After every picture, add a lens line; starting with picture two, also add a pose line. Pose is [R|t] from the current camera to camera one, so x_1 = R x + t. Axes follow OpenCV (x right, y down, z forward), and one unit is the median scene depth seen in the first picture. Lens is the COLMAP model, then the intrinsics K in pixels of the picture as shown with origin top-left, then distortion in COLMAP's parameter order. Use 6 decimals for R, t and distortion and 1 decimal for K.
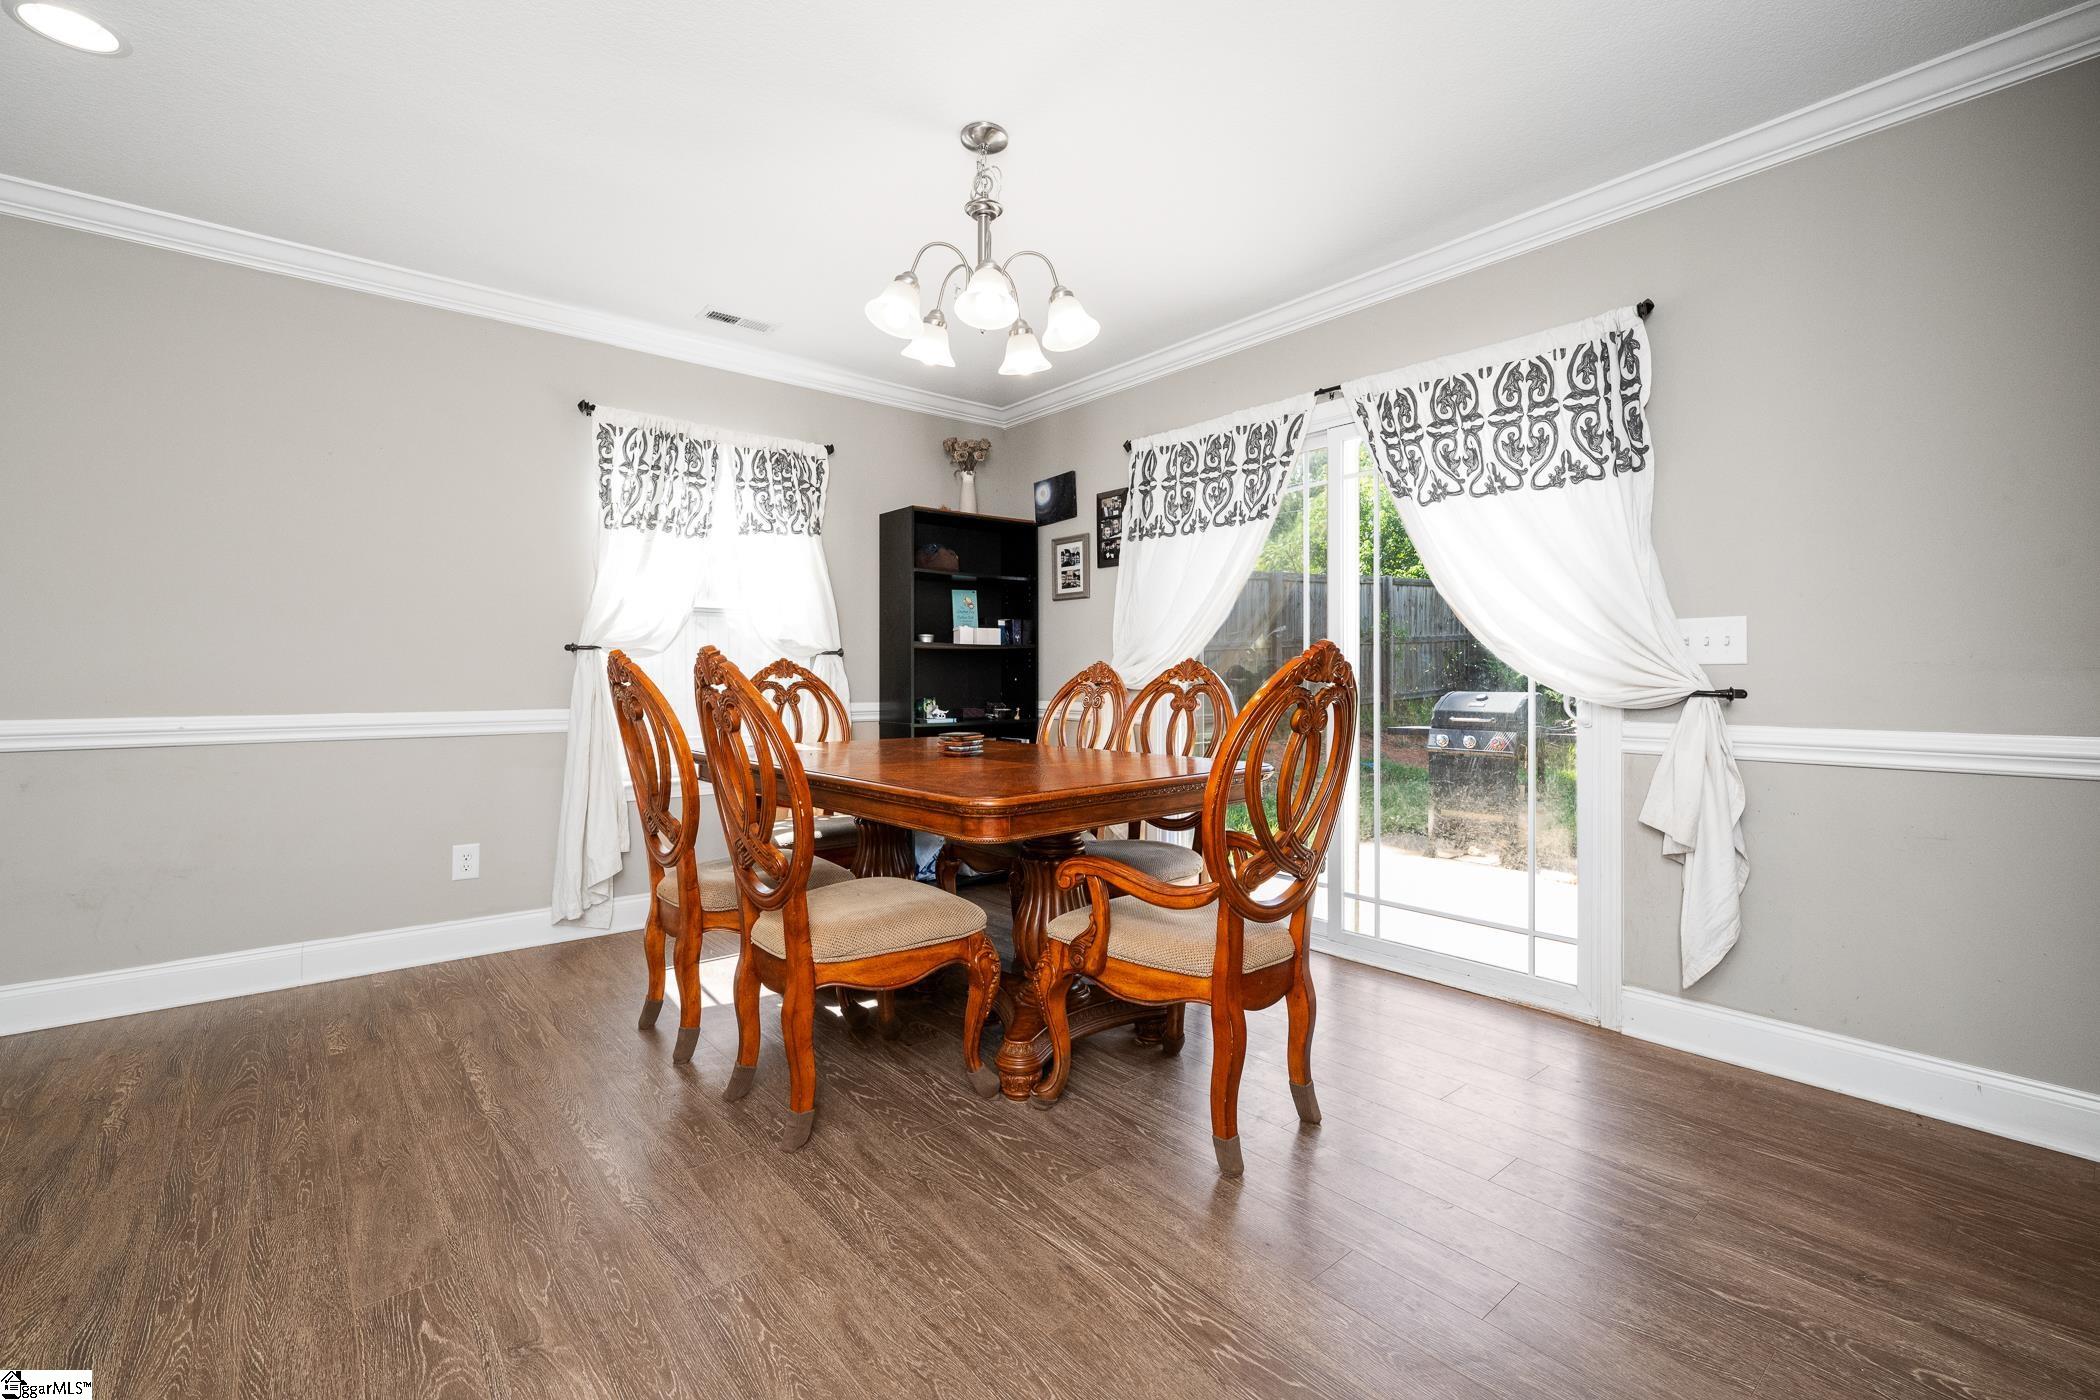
lens RADIAL K [[904.7, 0, 1048.2], [0, 904.7, 678.3], [0, 0, 1]] dist [-0.001174, 0.000313]
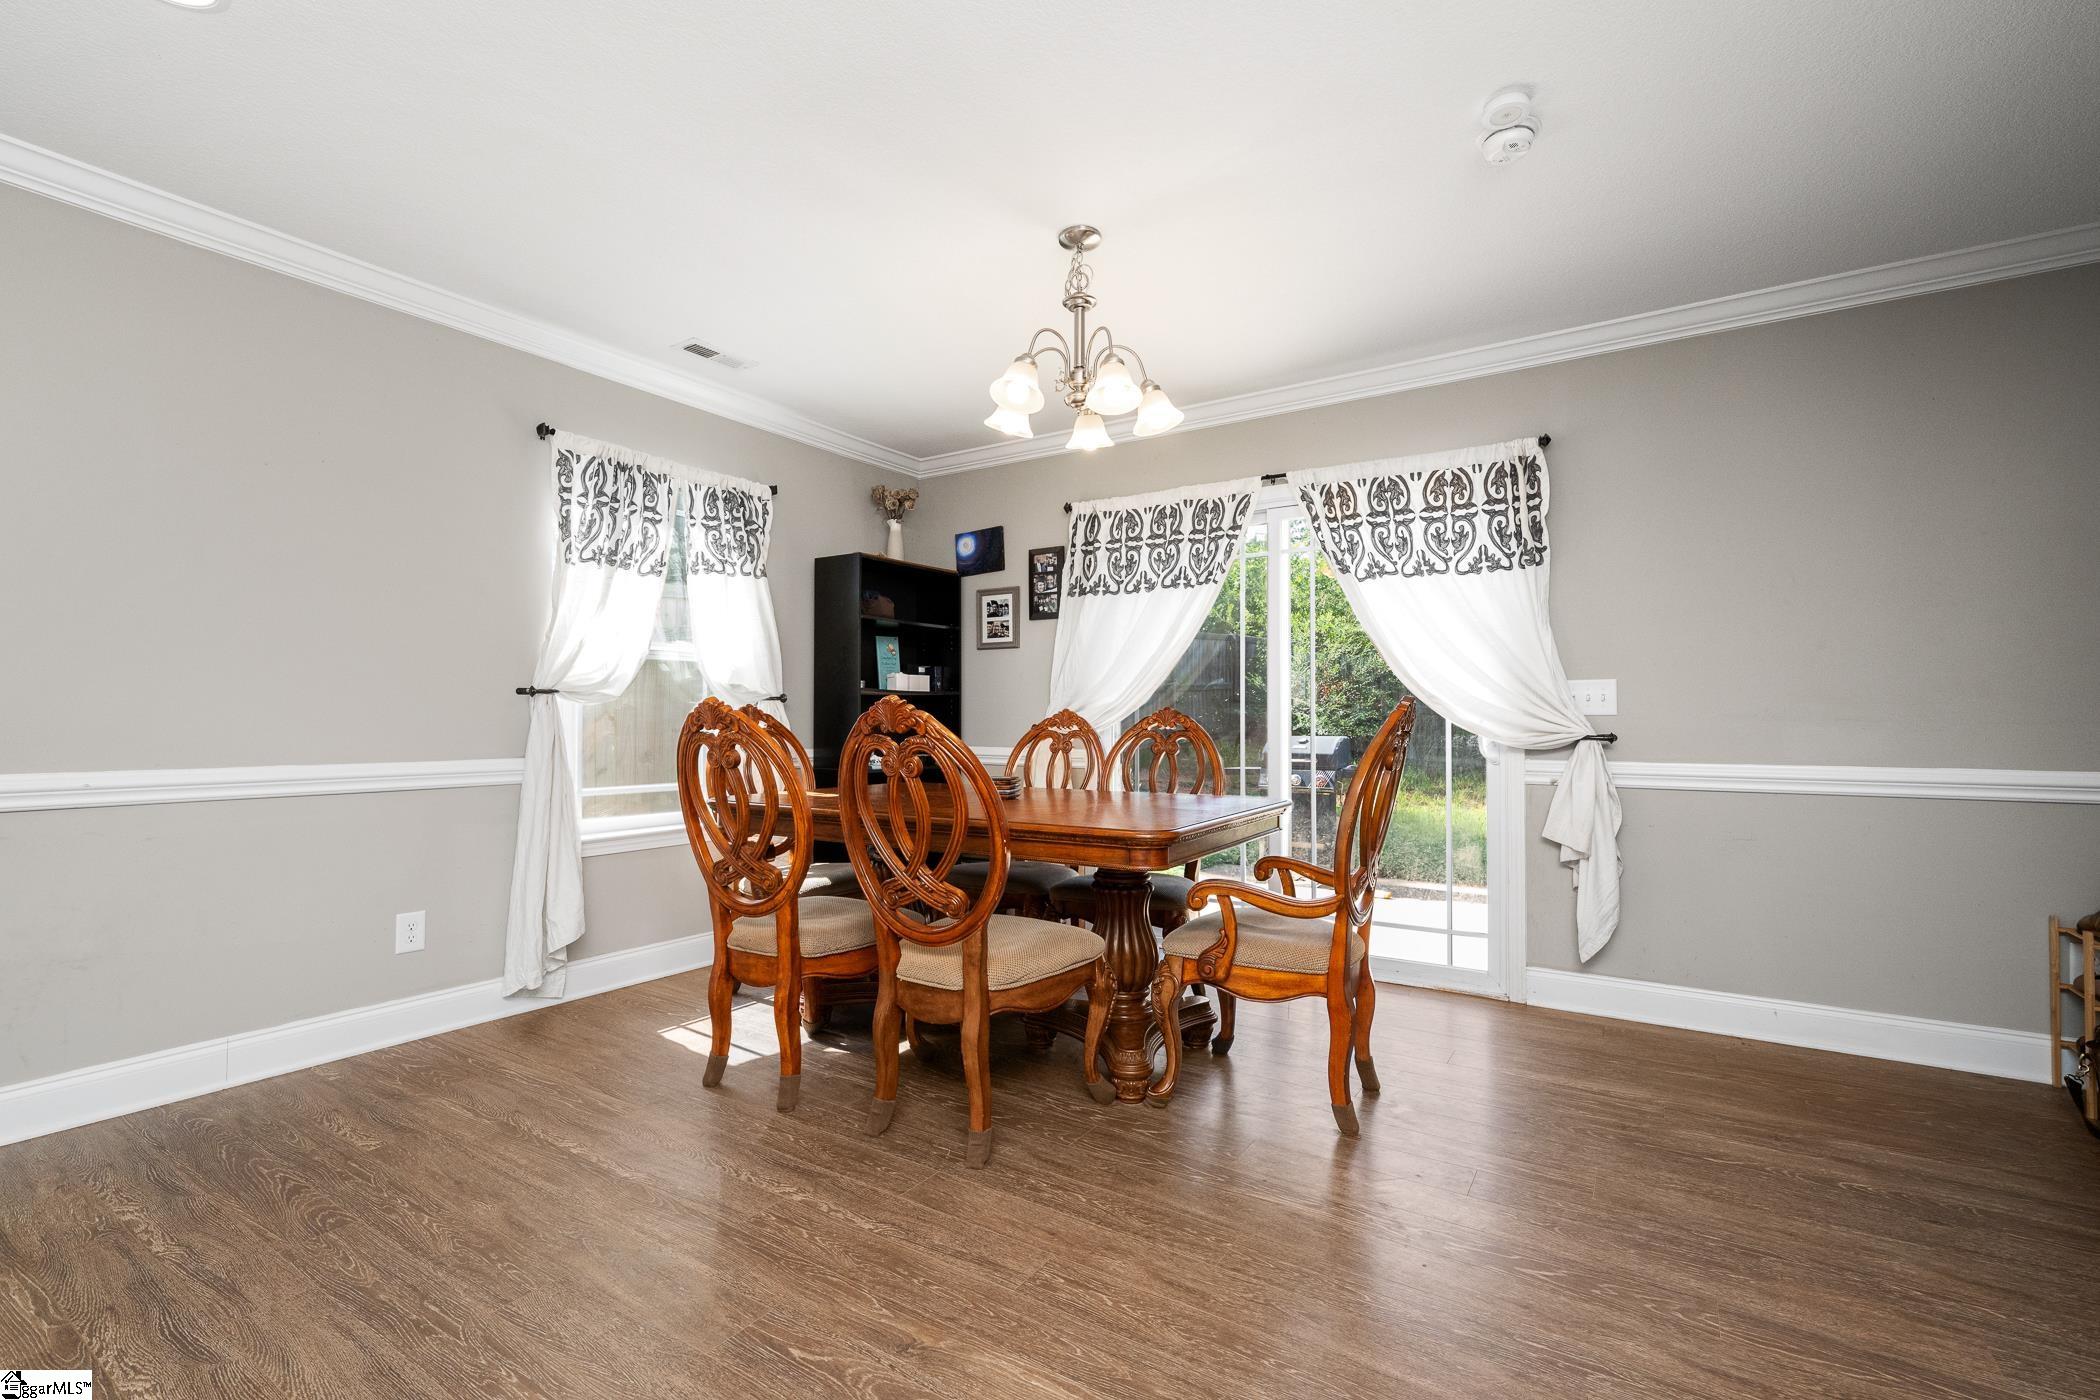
lens RADIAL K [[923.4, 0, 1043.6], [0, 923.4, 709.9], [0, 0, 1]] dist [-0.000704, 0.000002]
pose [[0.958521, 0.004958, 0.284980, -0.361714], [-0.001083, 0.999905, -0.013753, -0.003437], [-0.285021, 0.012874, 0.958435, -0.054039]]
